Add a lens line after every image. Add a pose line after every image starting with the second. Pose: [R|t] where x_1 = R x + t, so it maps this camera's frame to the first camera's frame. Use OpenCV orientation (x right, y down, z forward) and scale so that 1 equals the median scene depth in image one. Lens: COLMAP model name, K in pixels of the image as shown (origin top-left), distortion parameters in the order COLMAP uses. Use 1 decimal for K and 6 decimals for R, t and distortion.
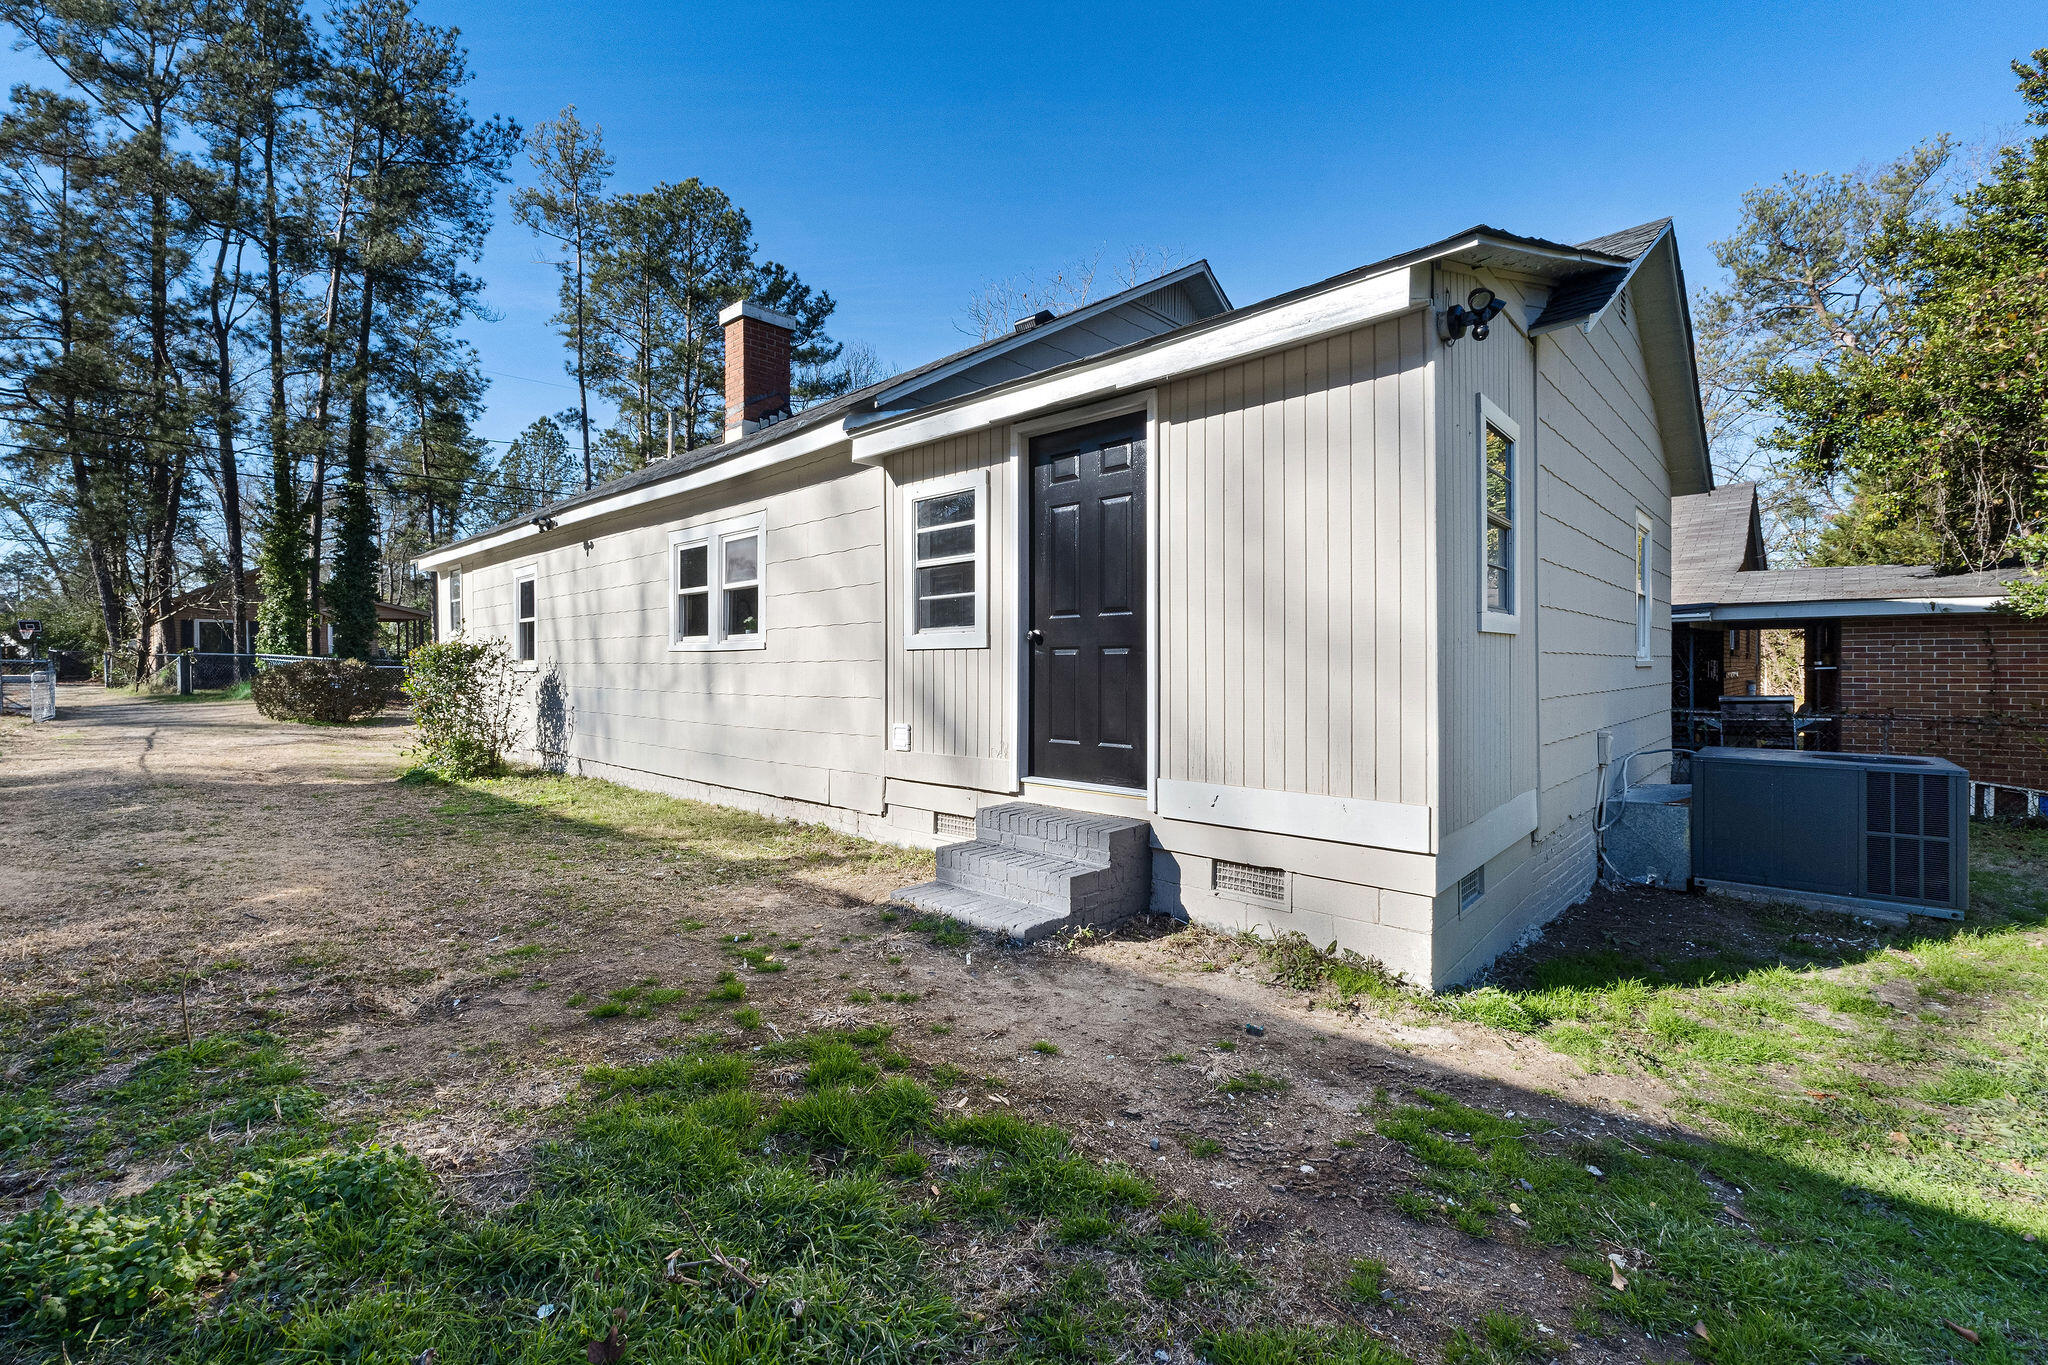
lens RADIAL K [[867.1, 0, 1011.7], [0, 867.1, 659.3], [0, 0, 1]] dist [-0.005446, -0.000472]
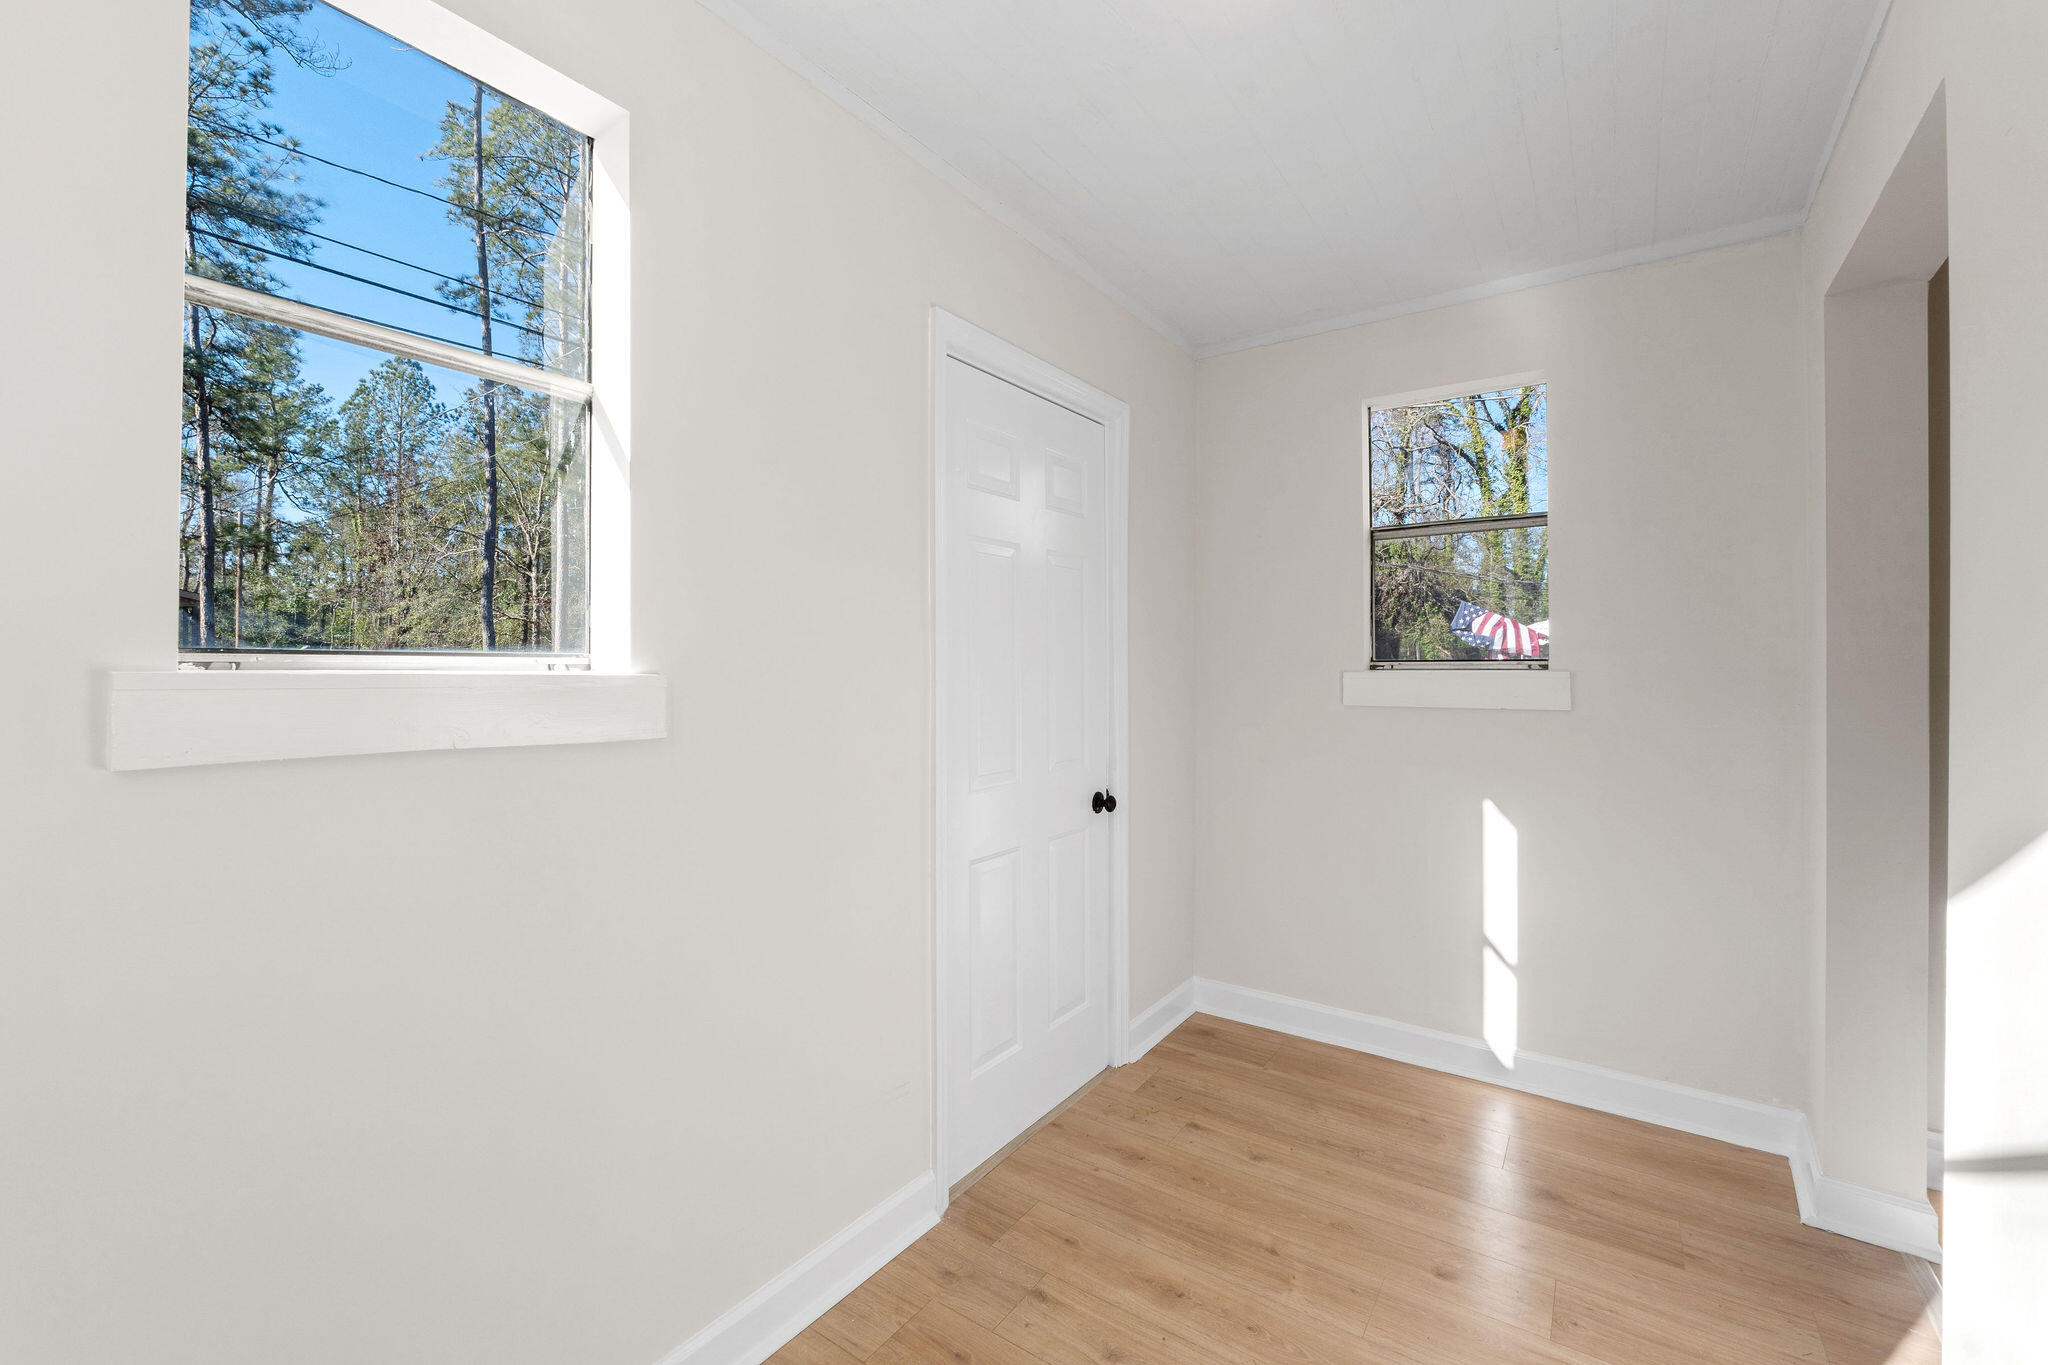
lens RADIAL K [[867.1, 0, 1011.7], [0, 867.1, 659.3], [0, 0, 1]] dist [-0.005446, -0.000472]
pose [[0.991842, 0.005819, 0.127337, -0.092889], [-0.005432, 0.999980, -0.003389, -0.004624], [-0.127354, 0.002670, 0.991854, 0.158226]]
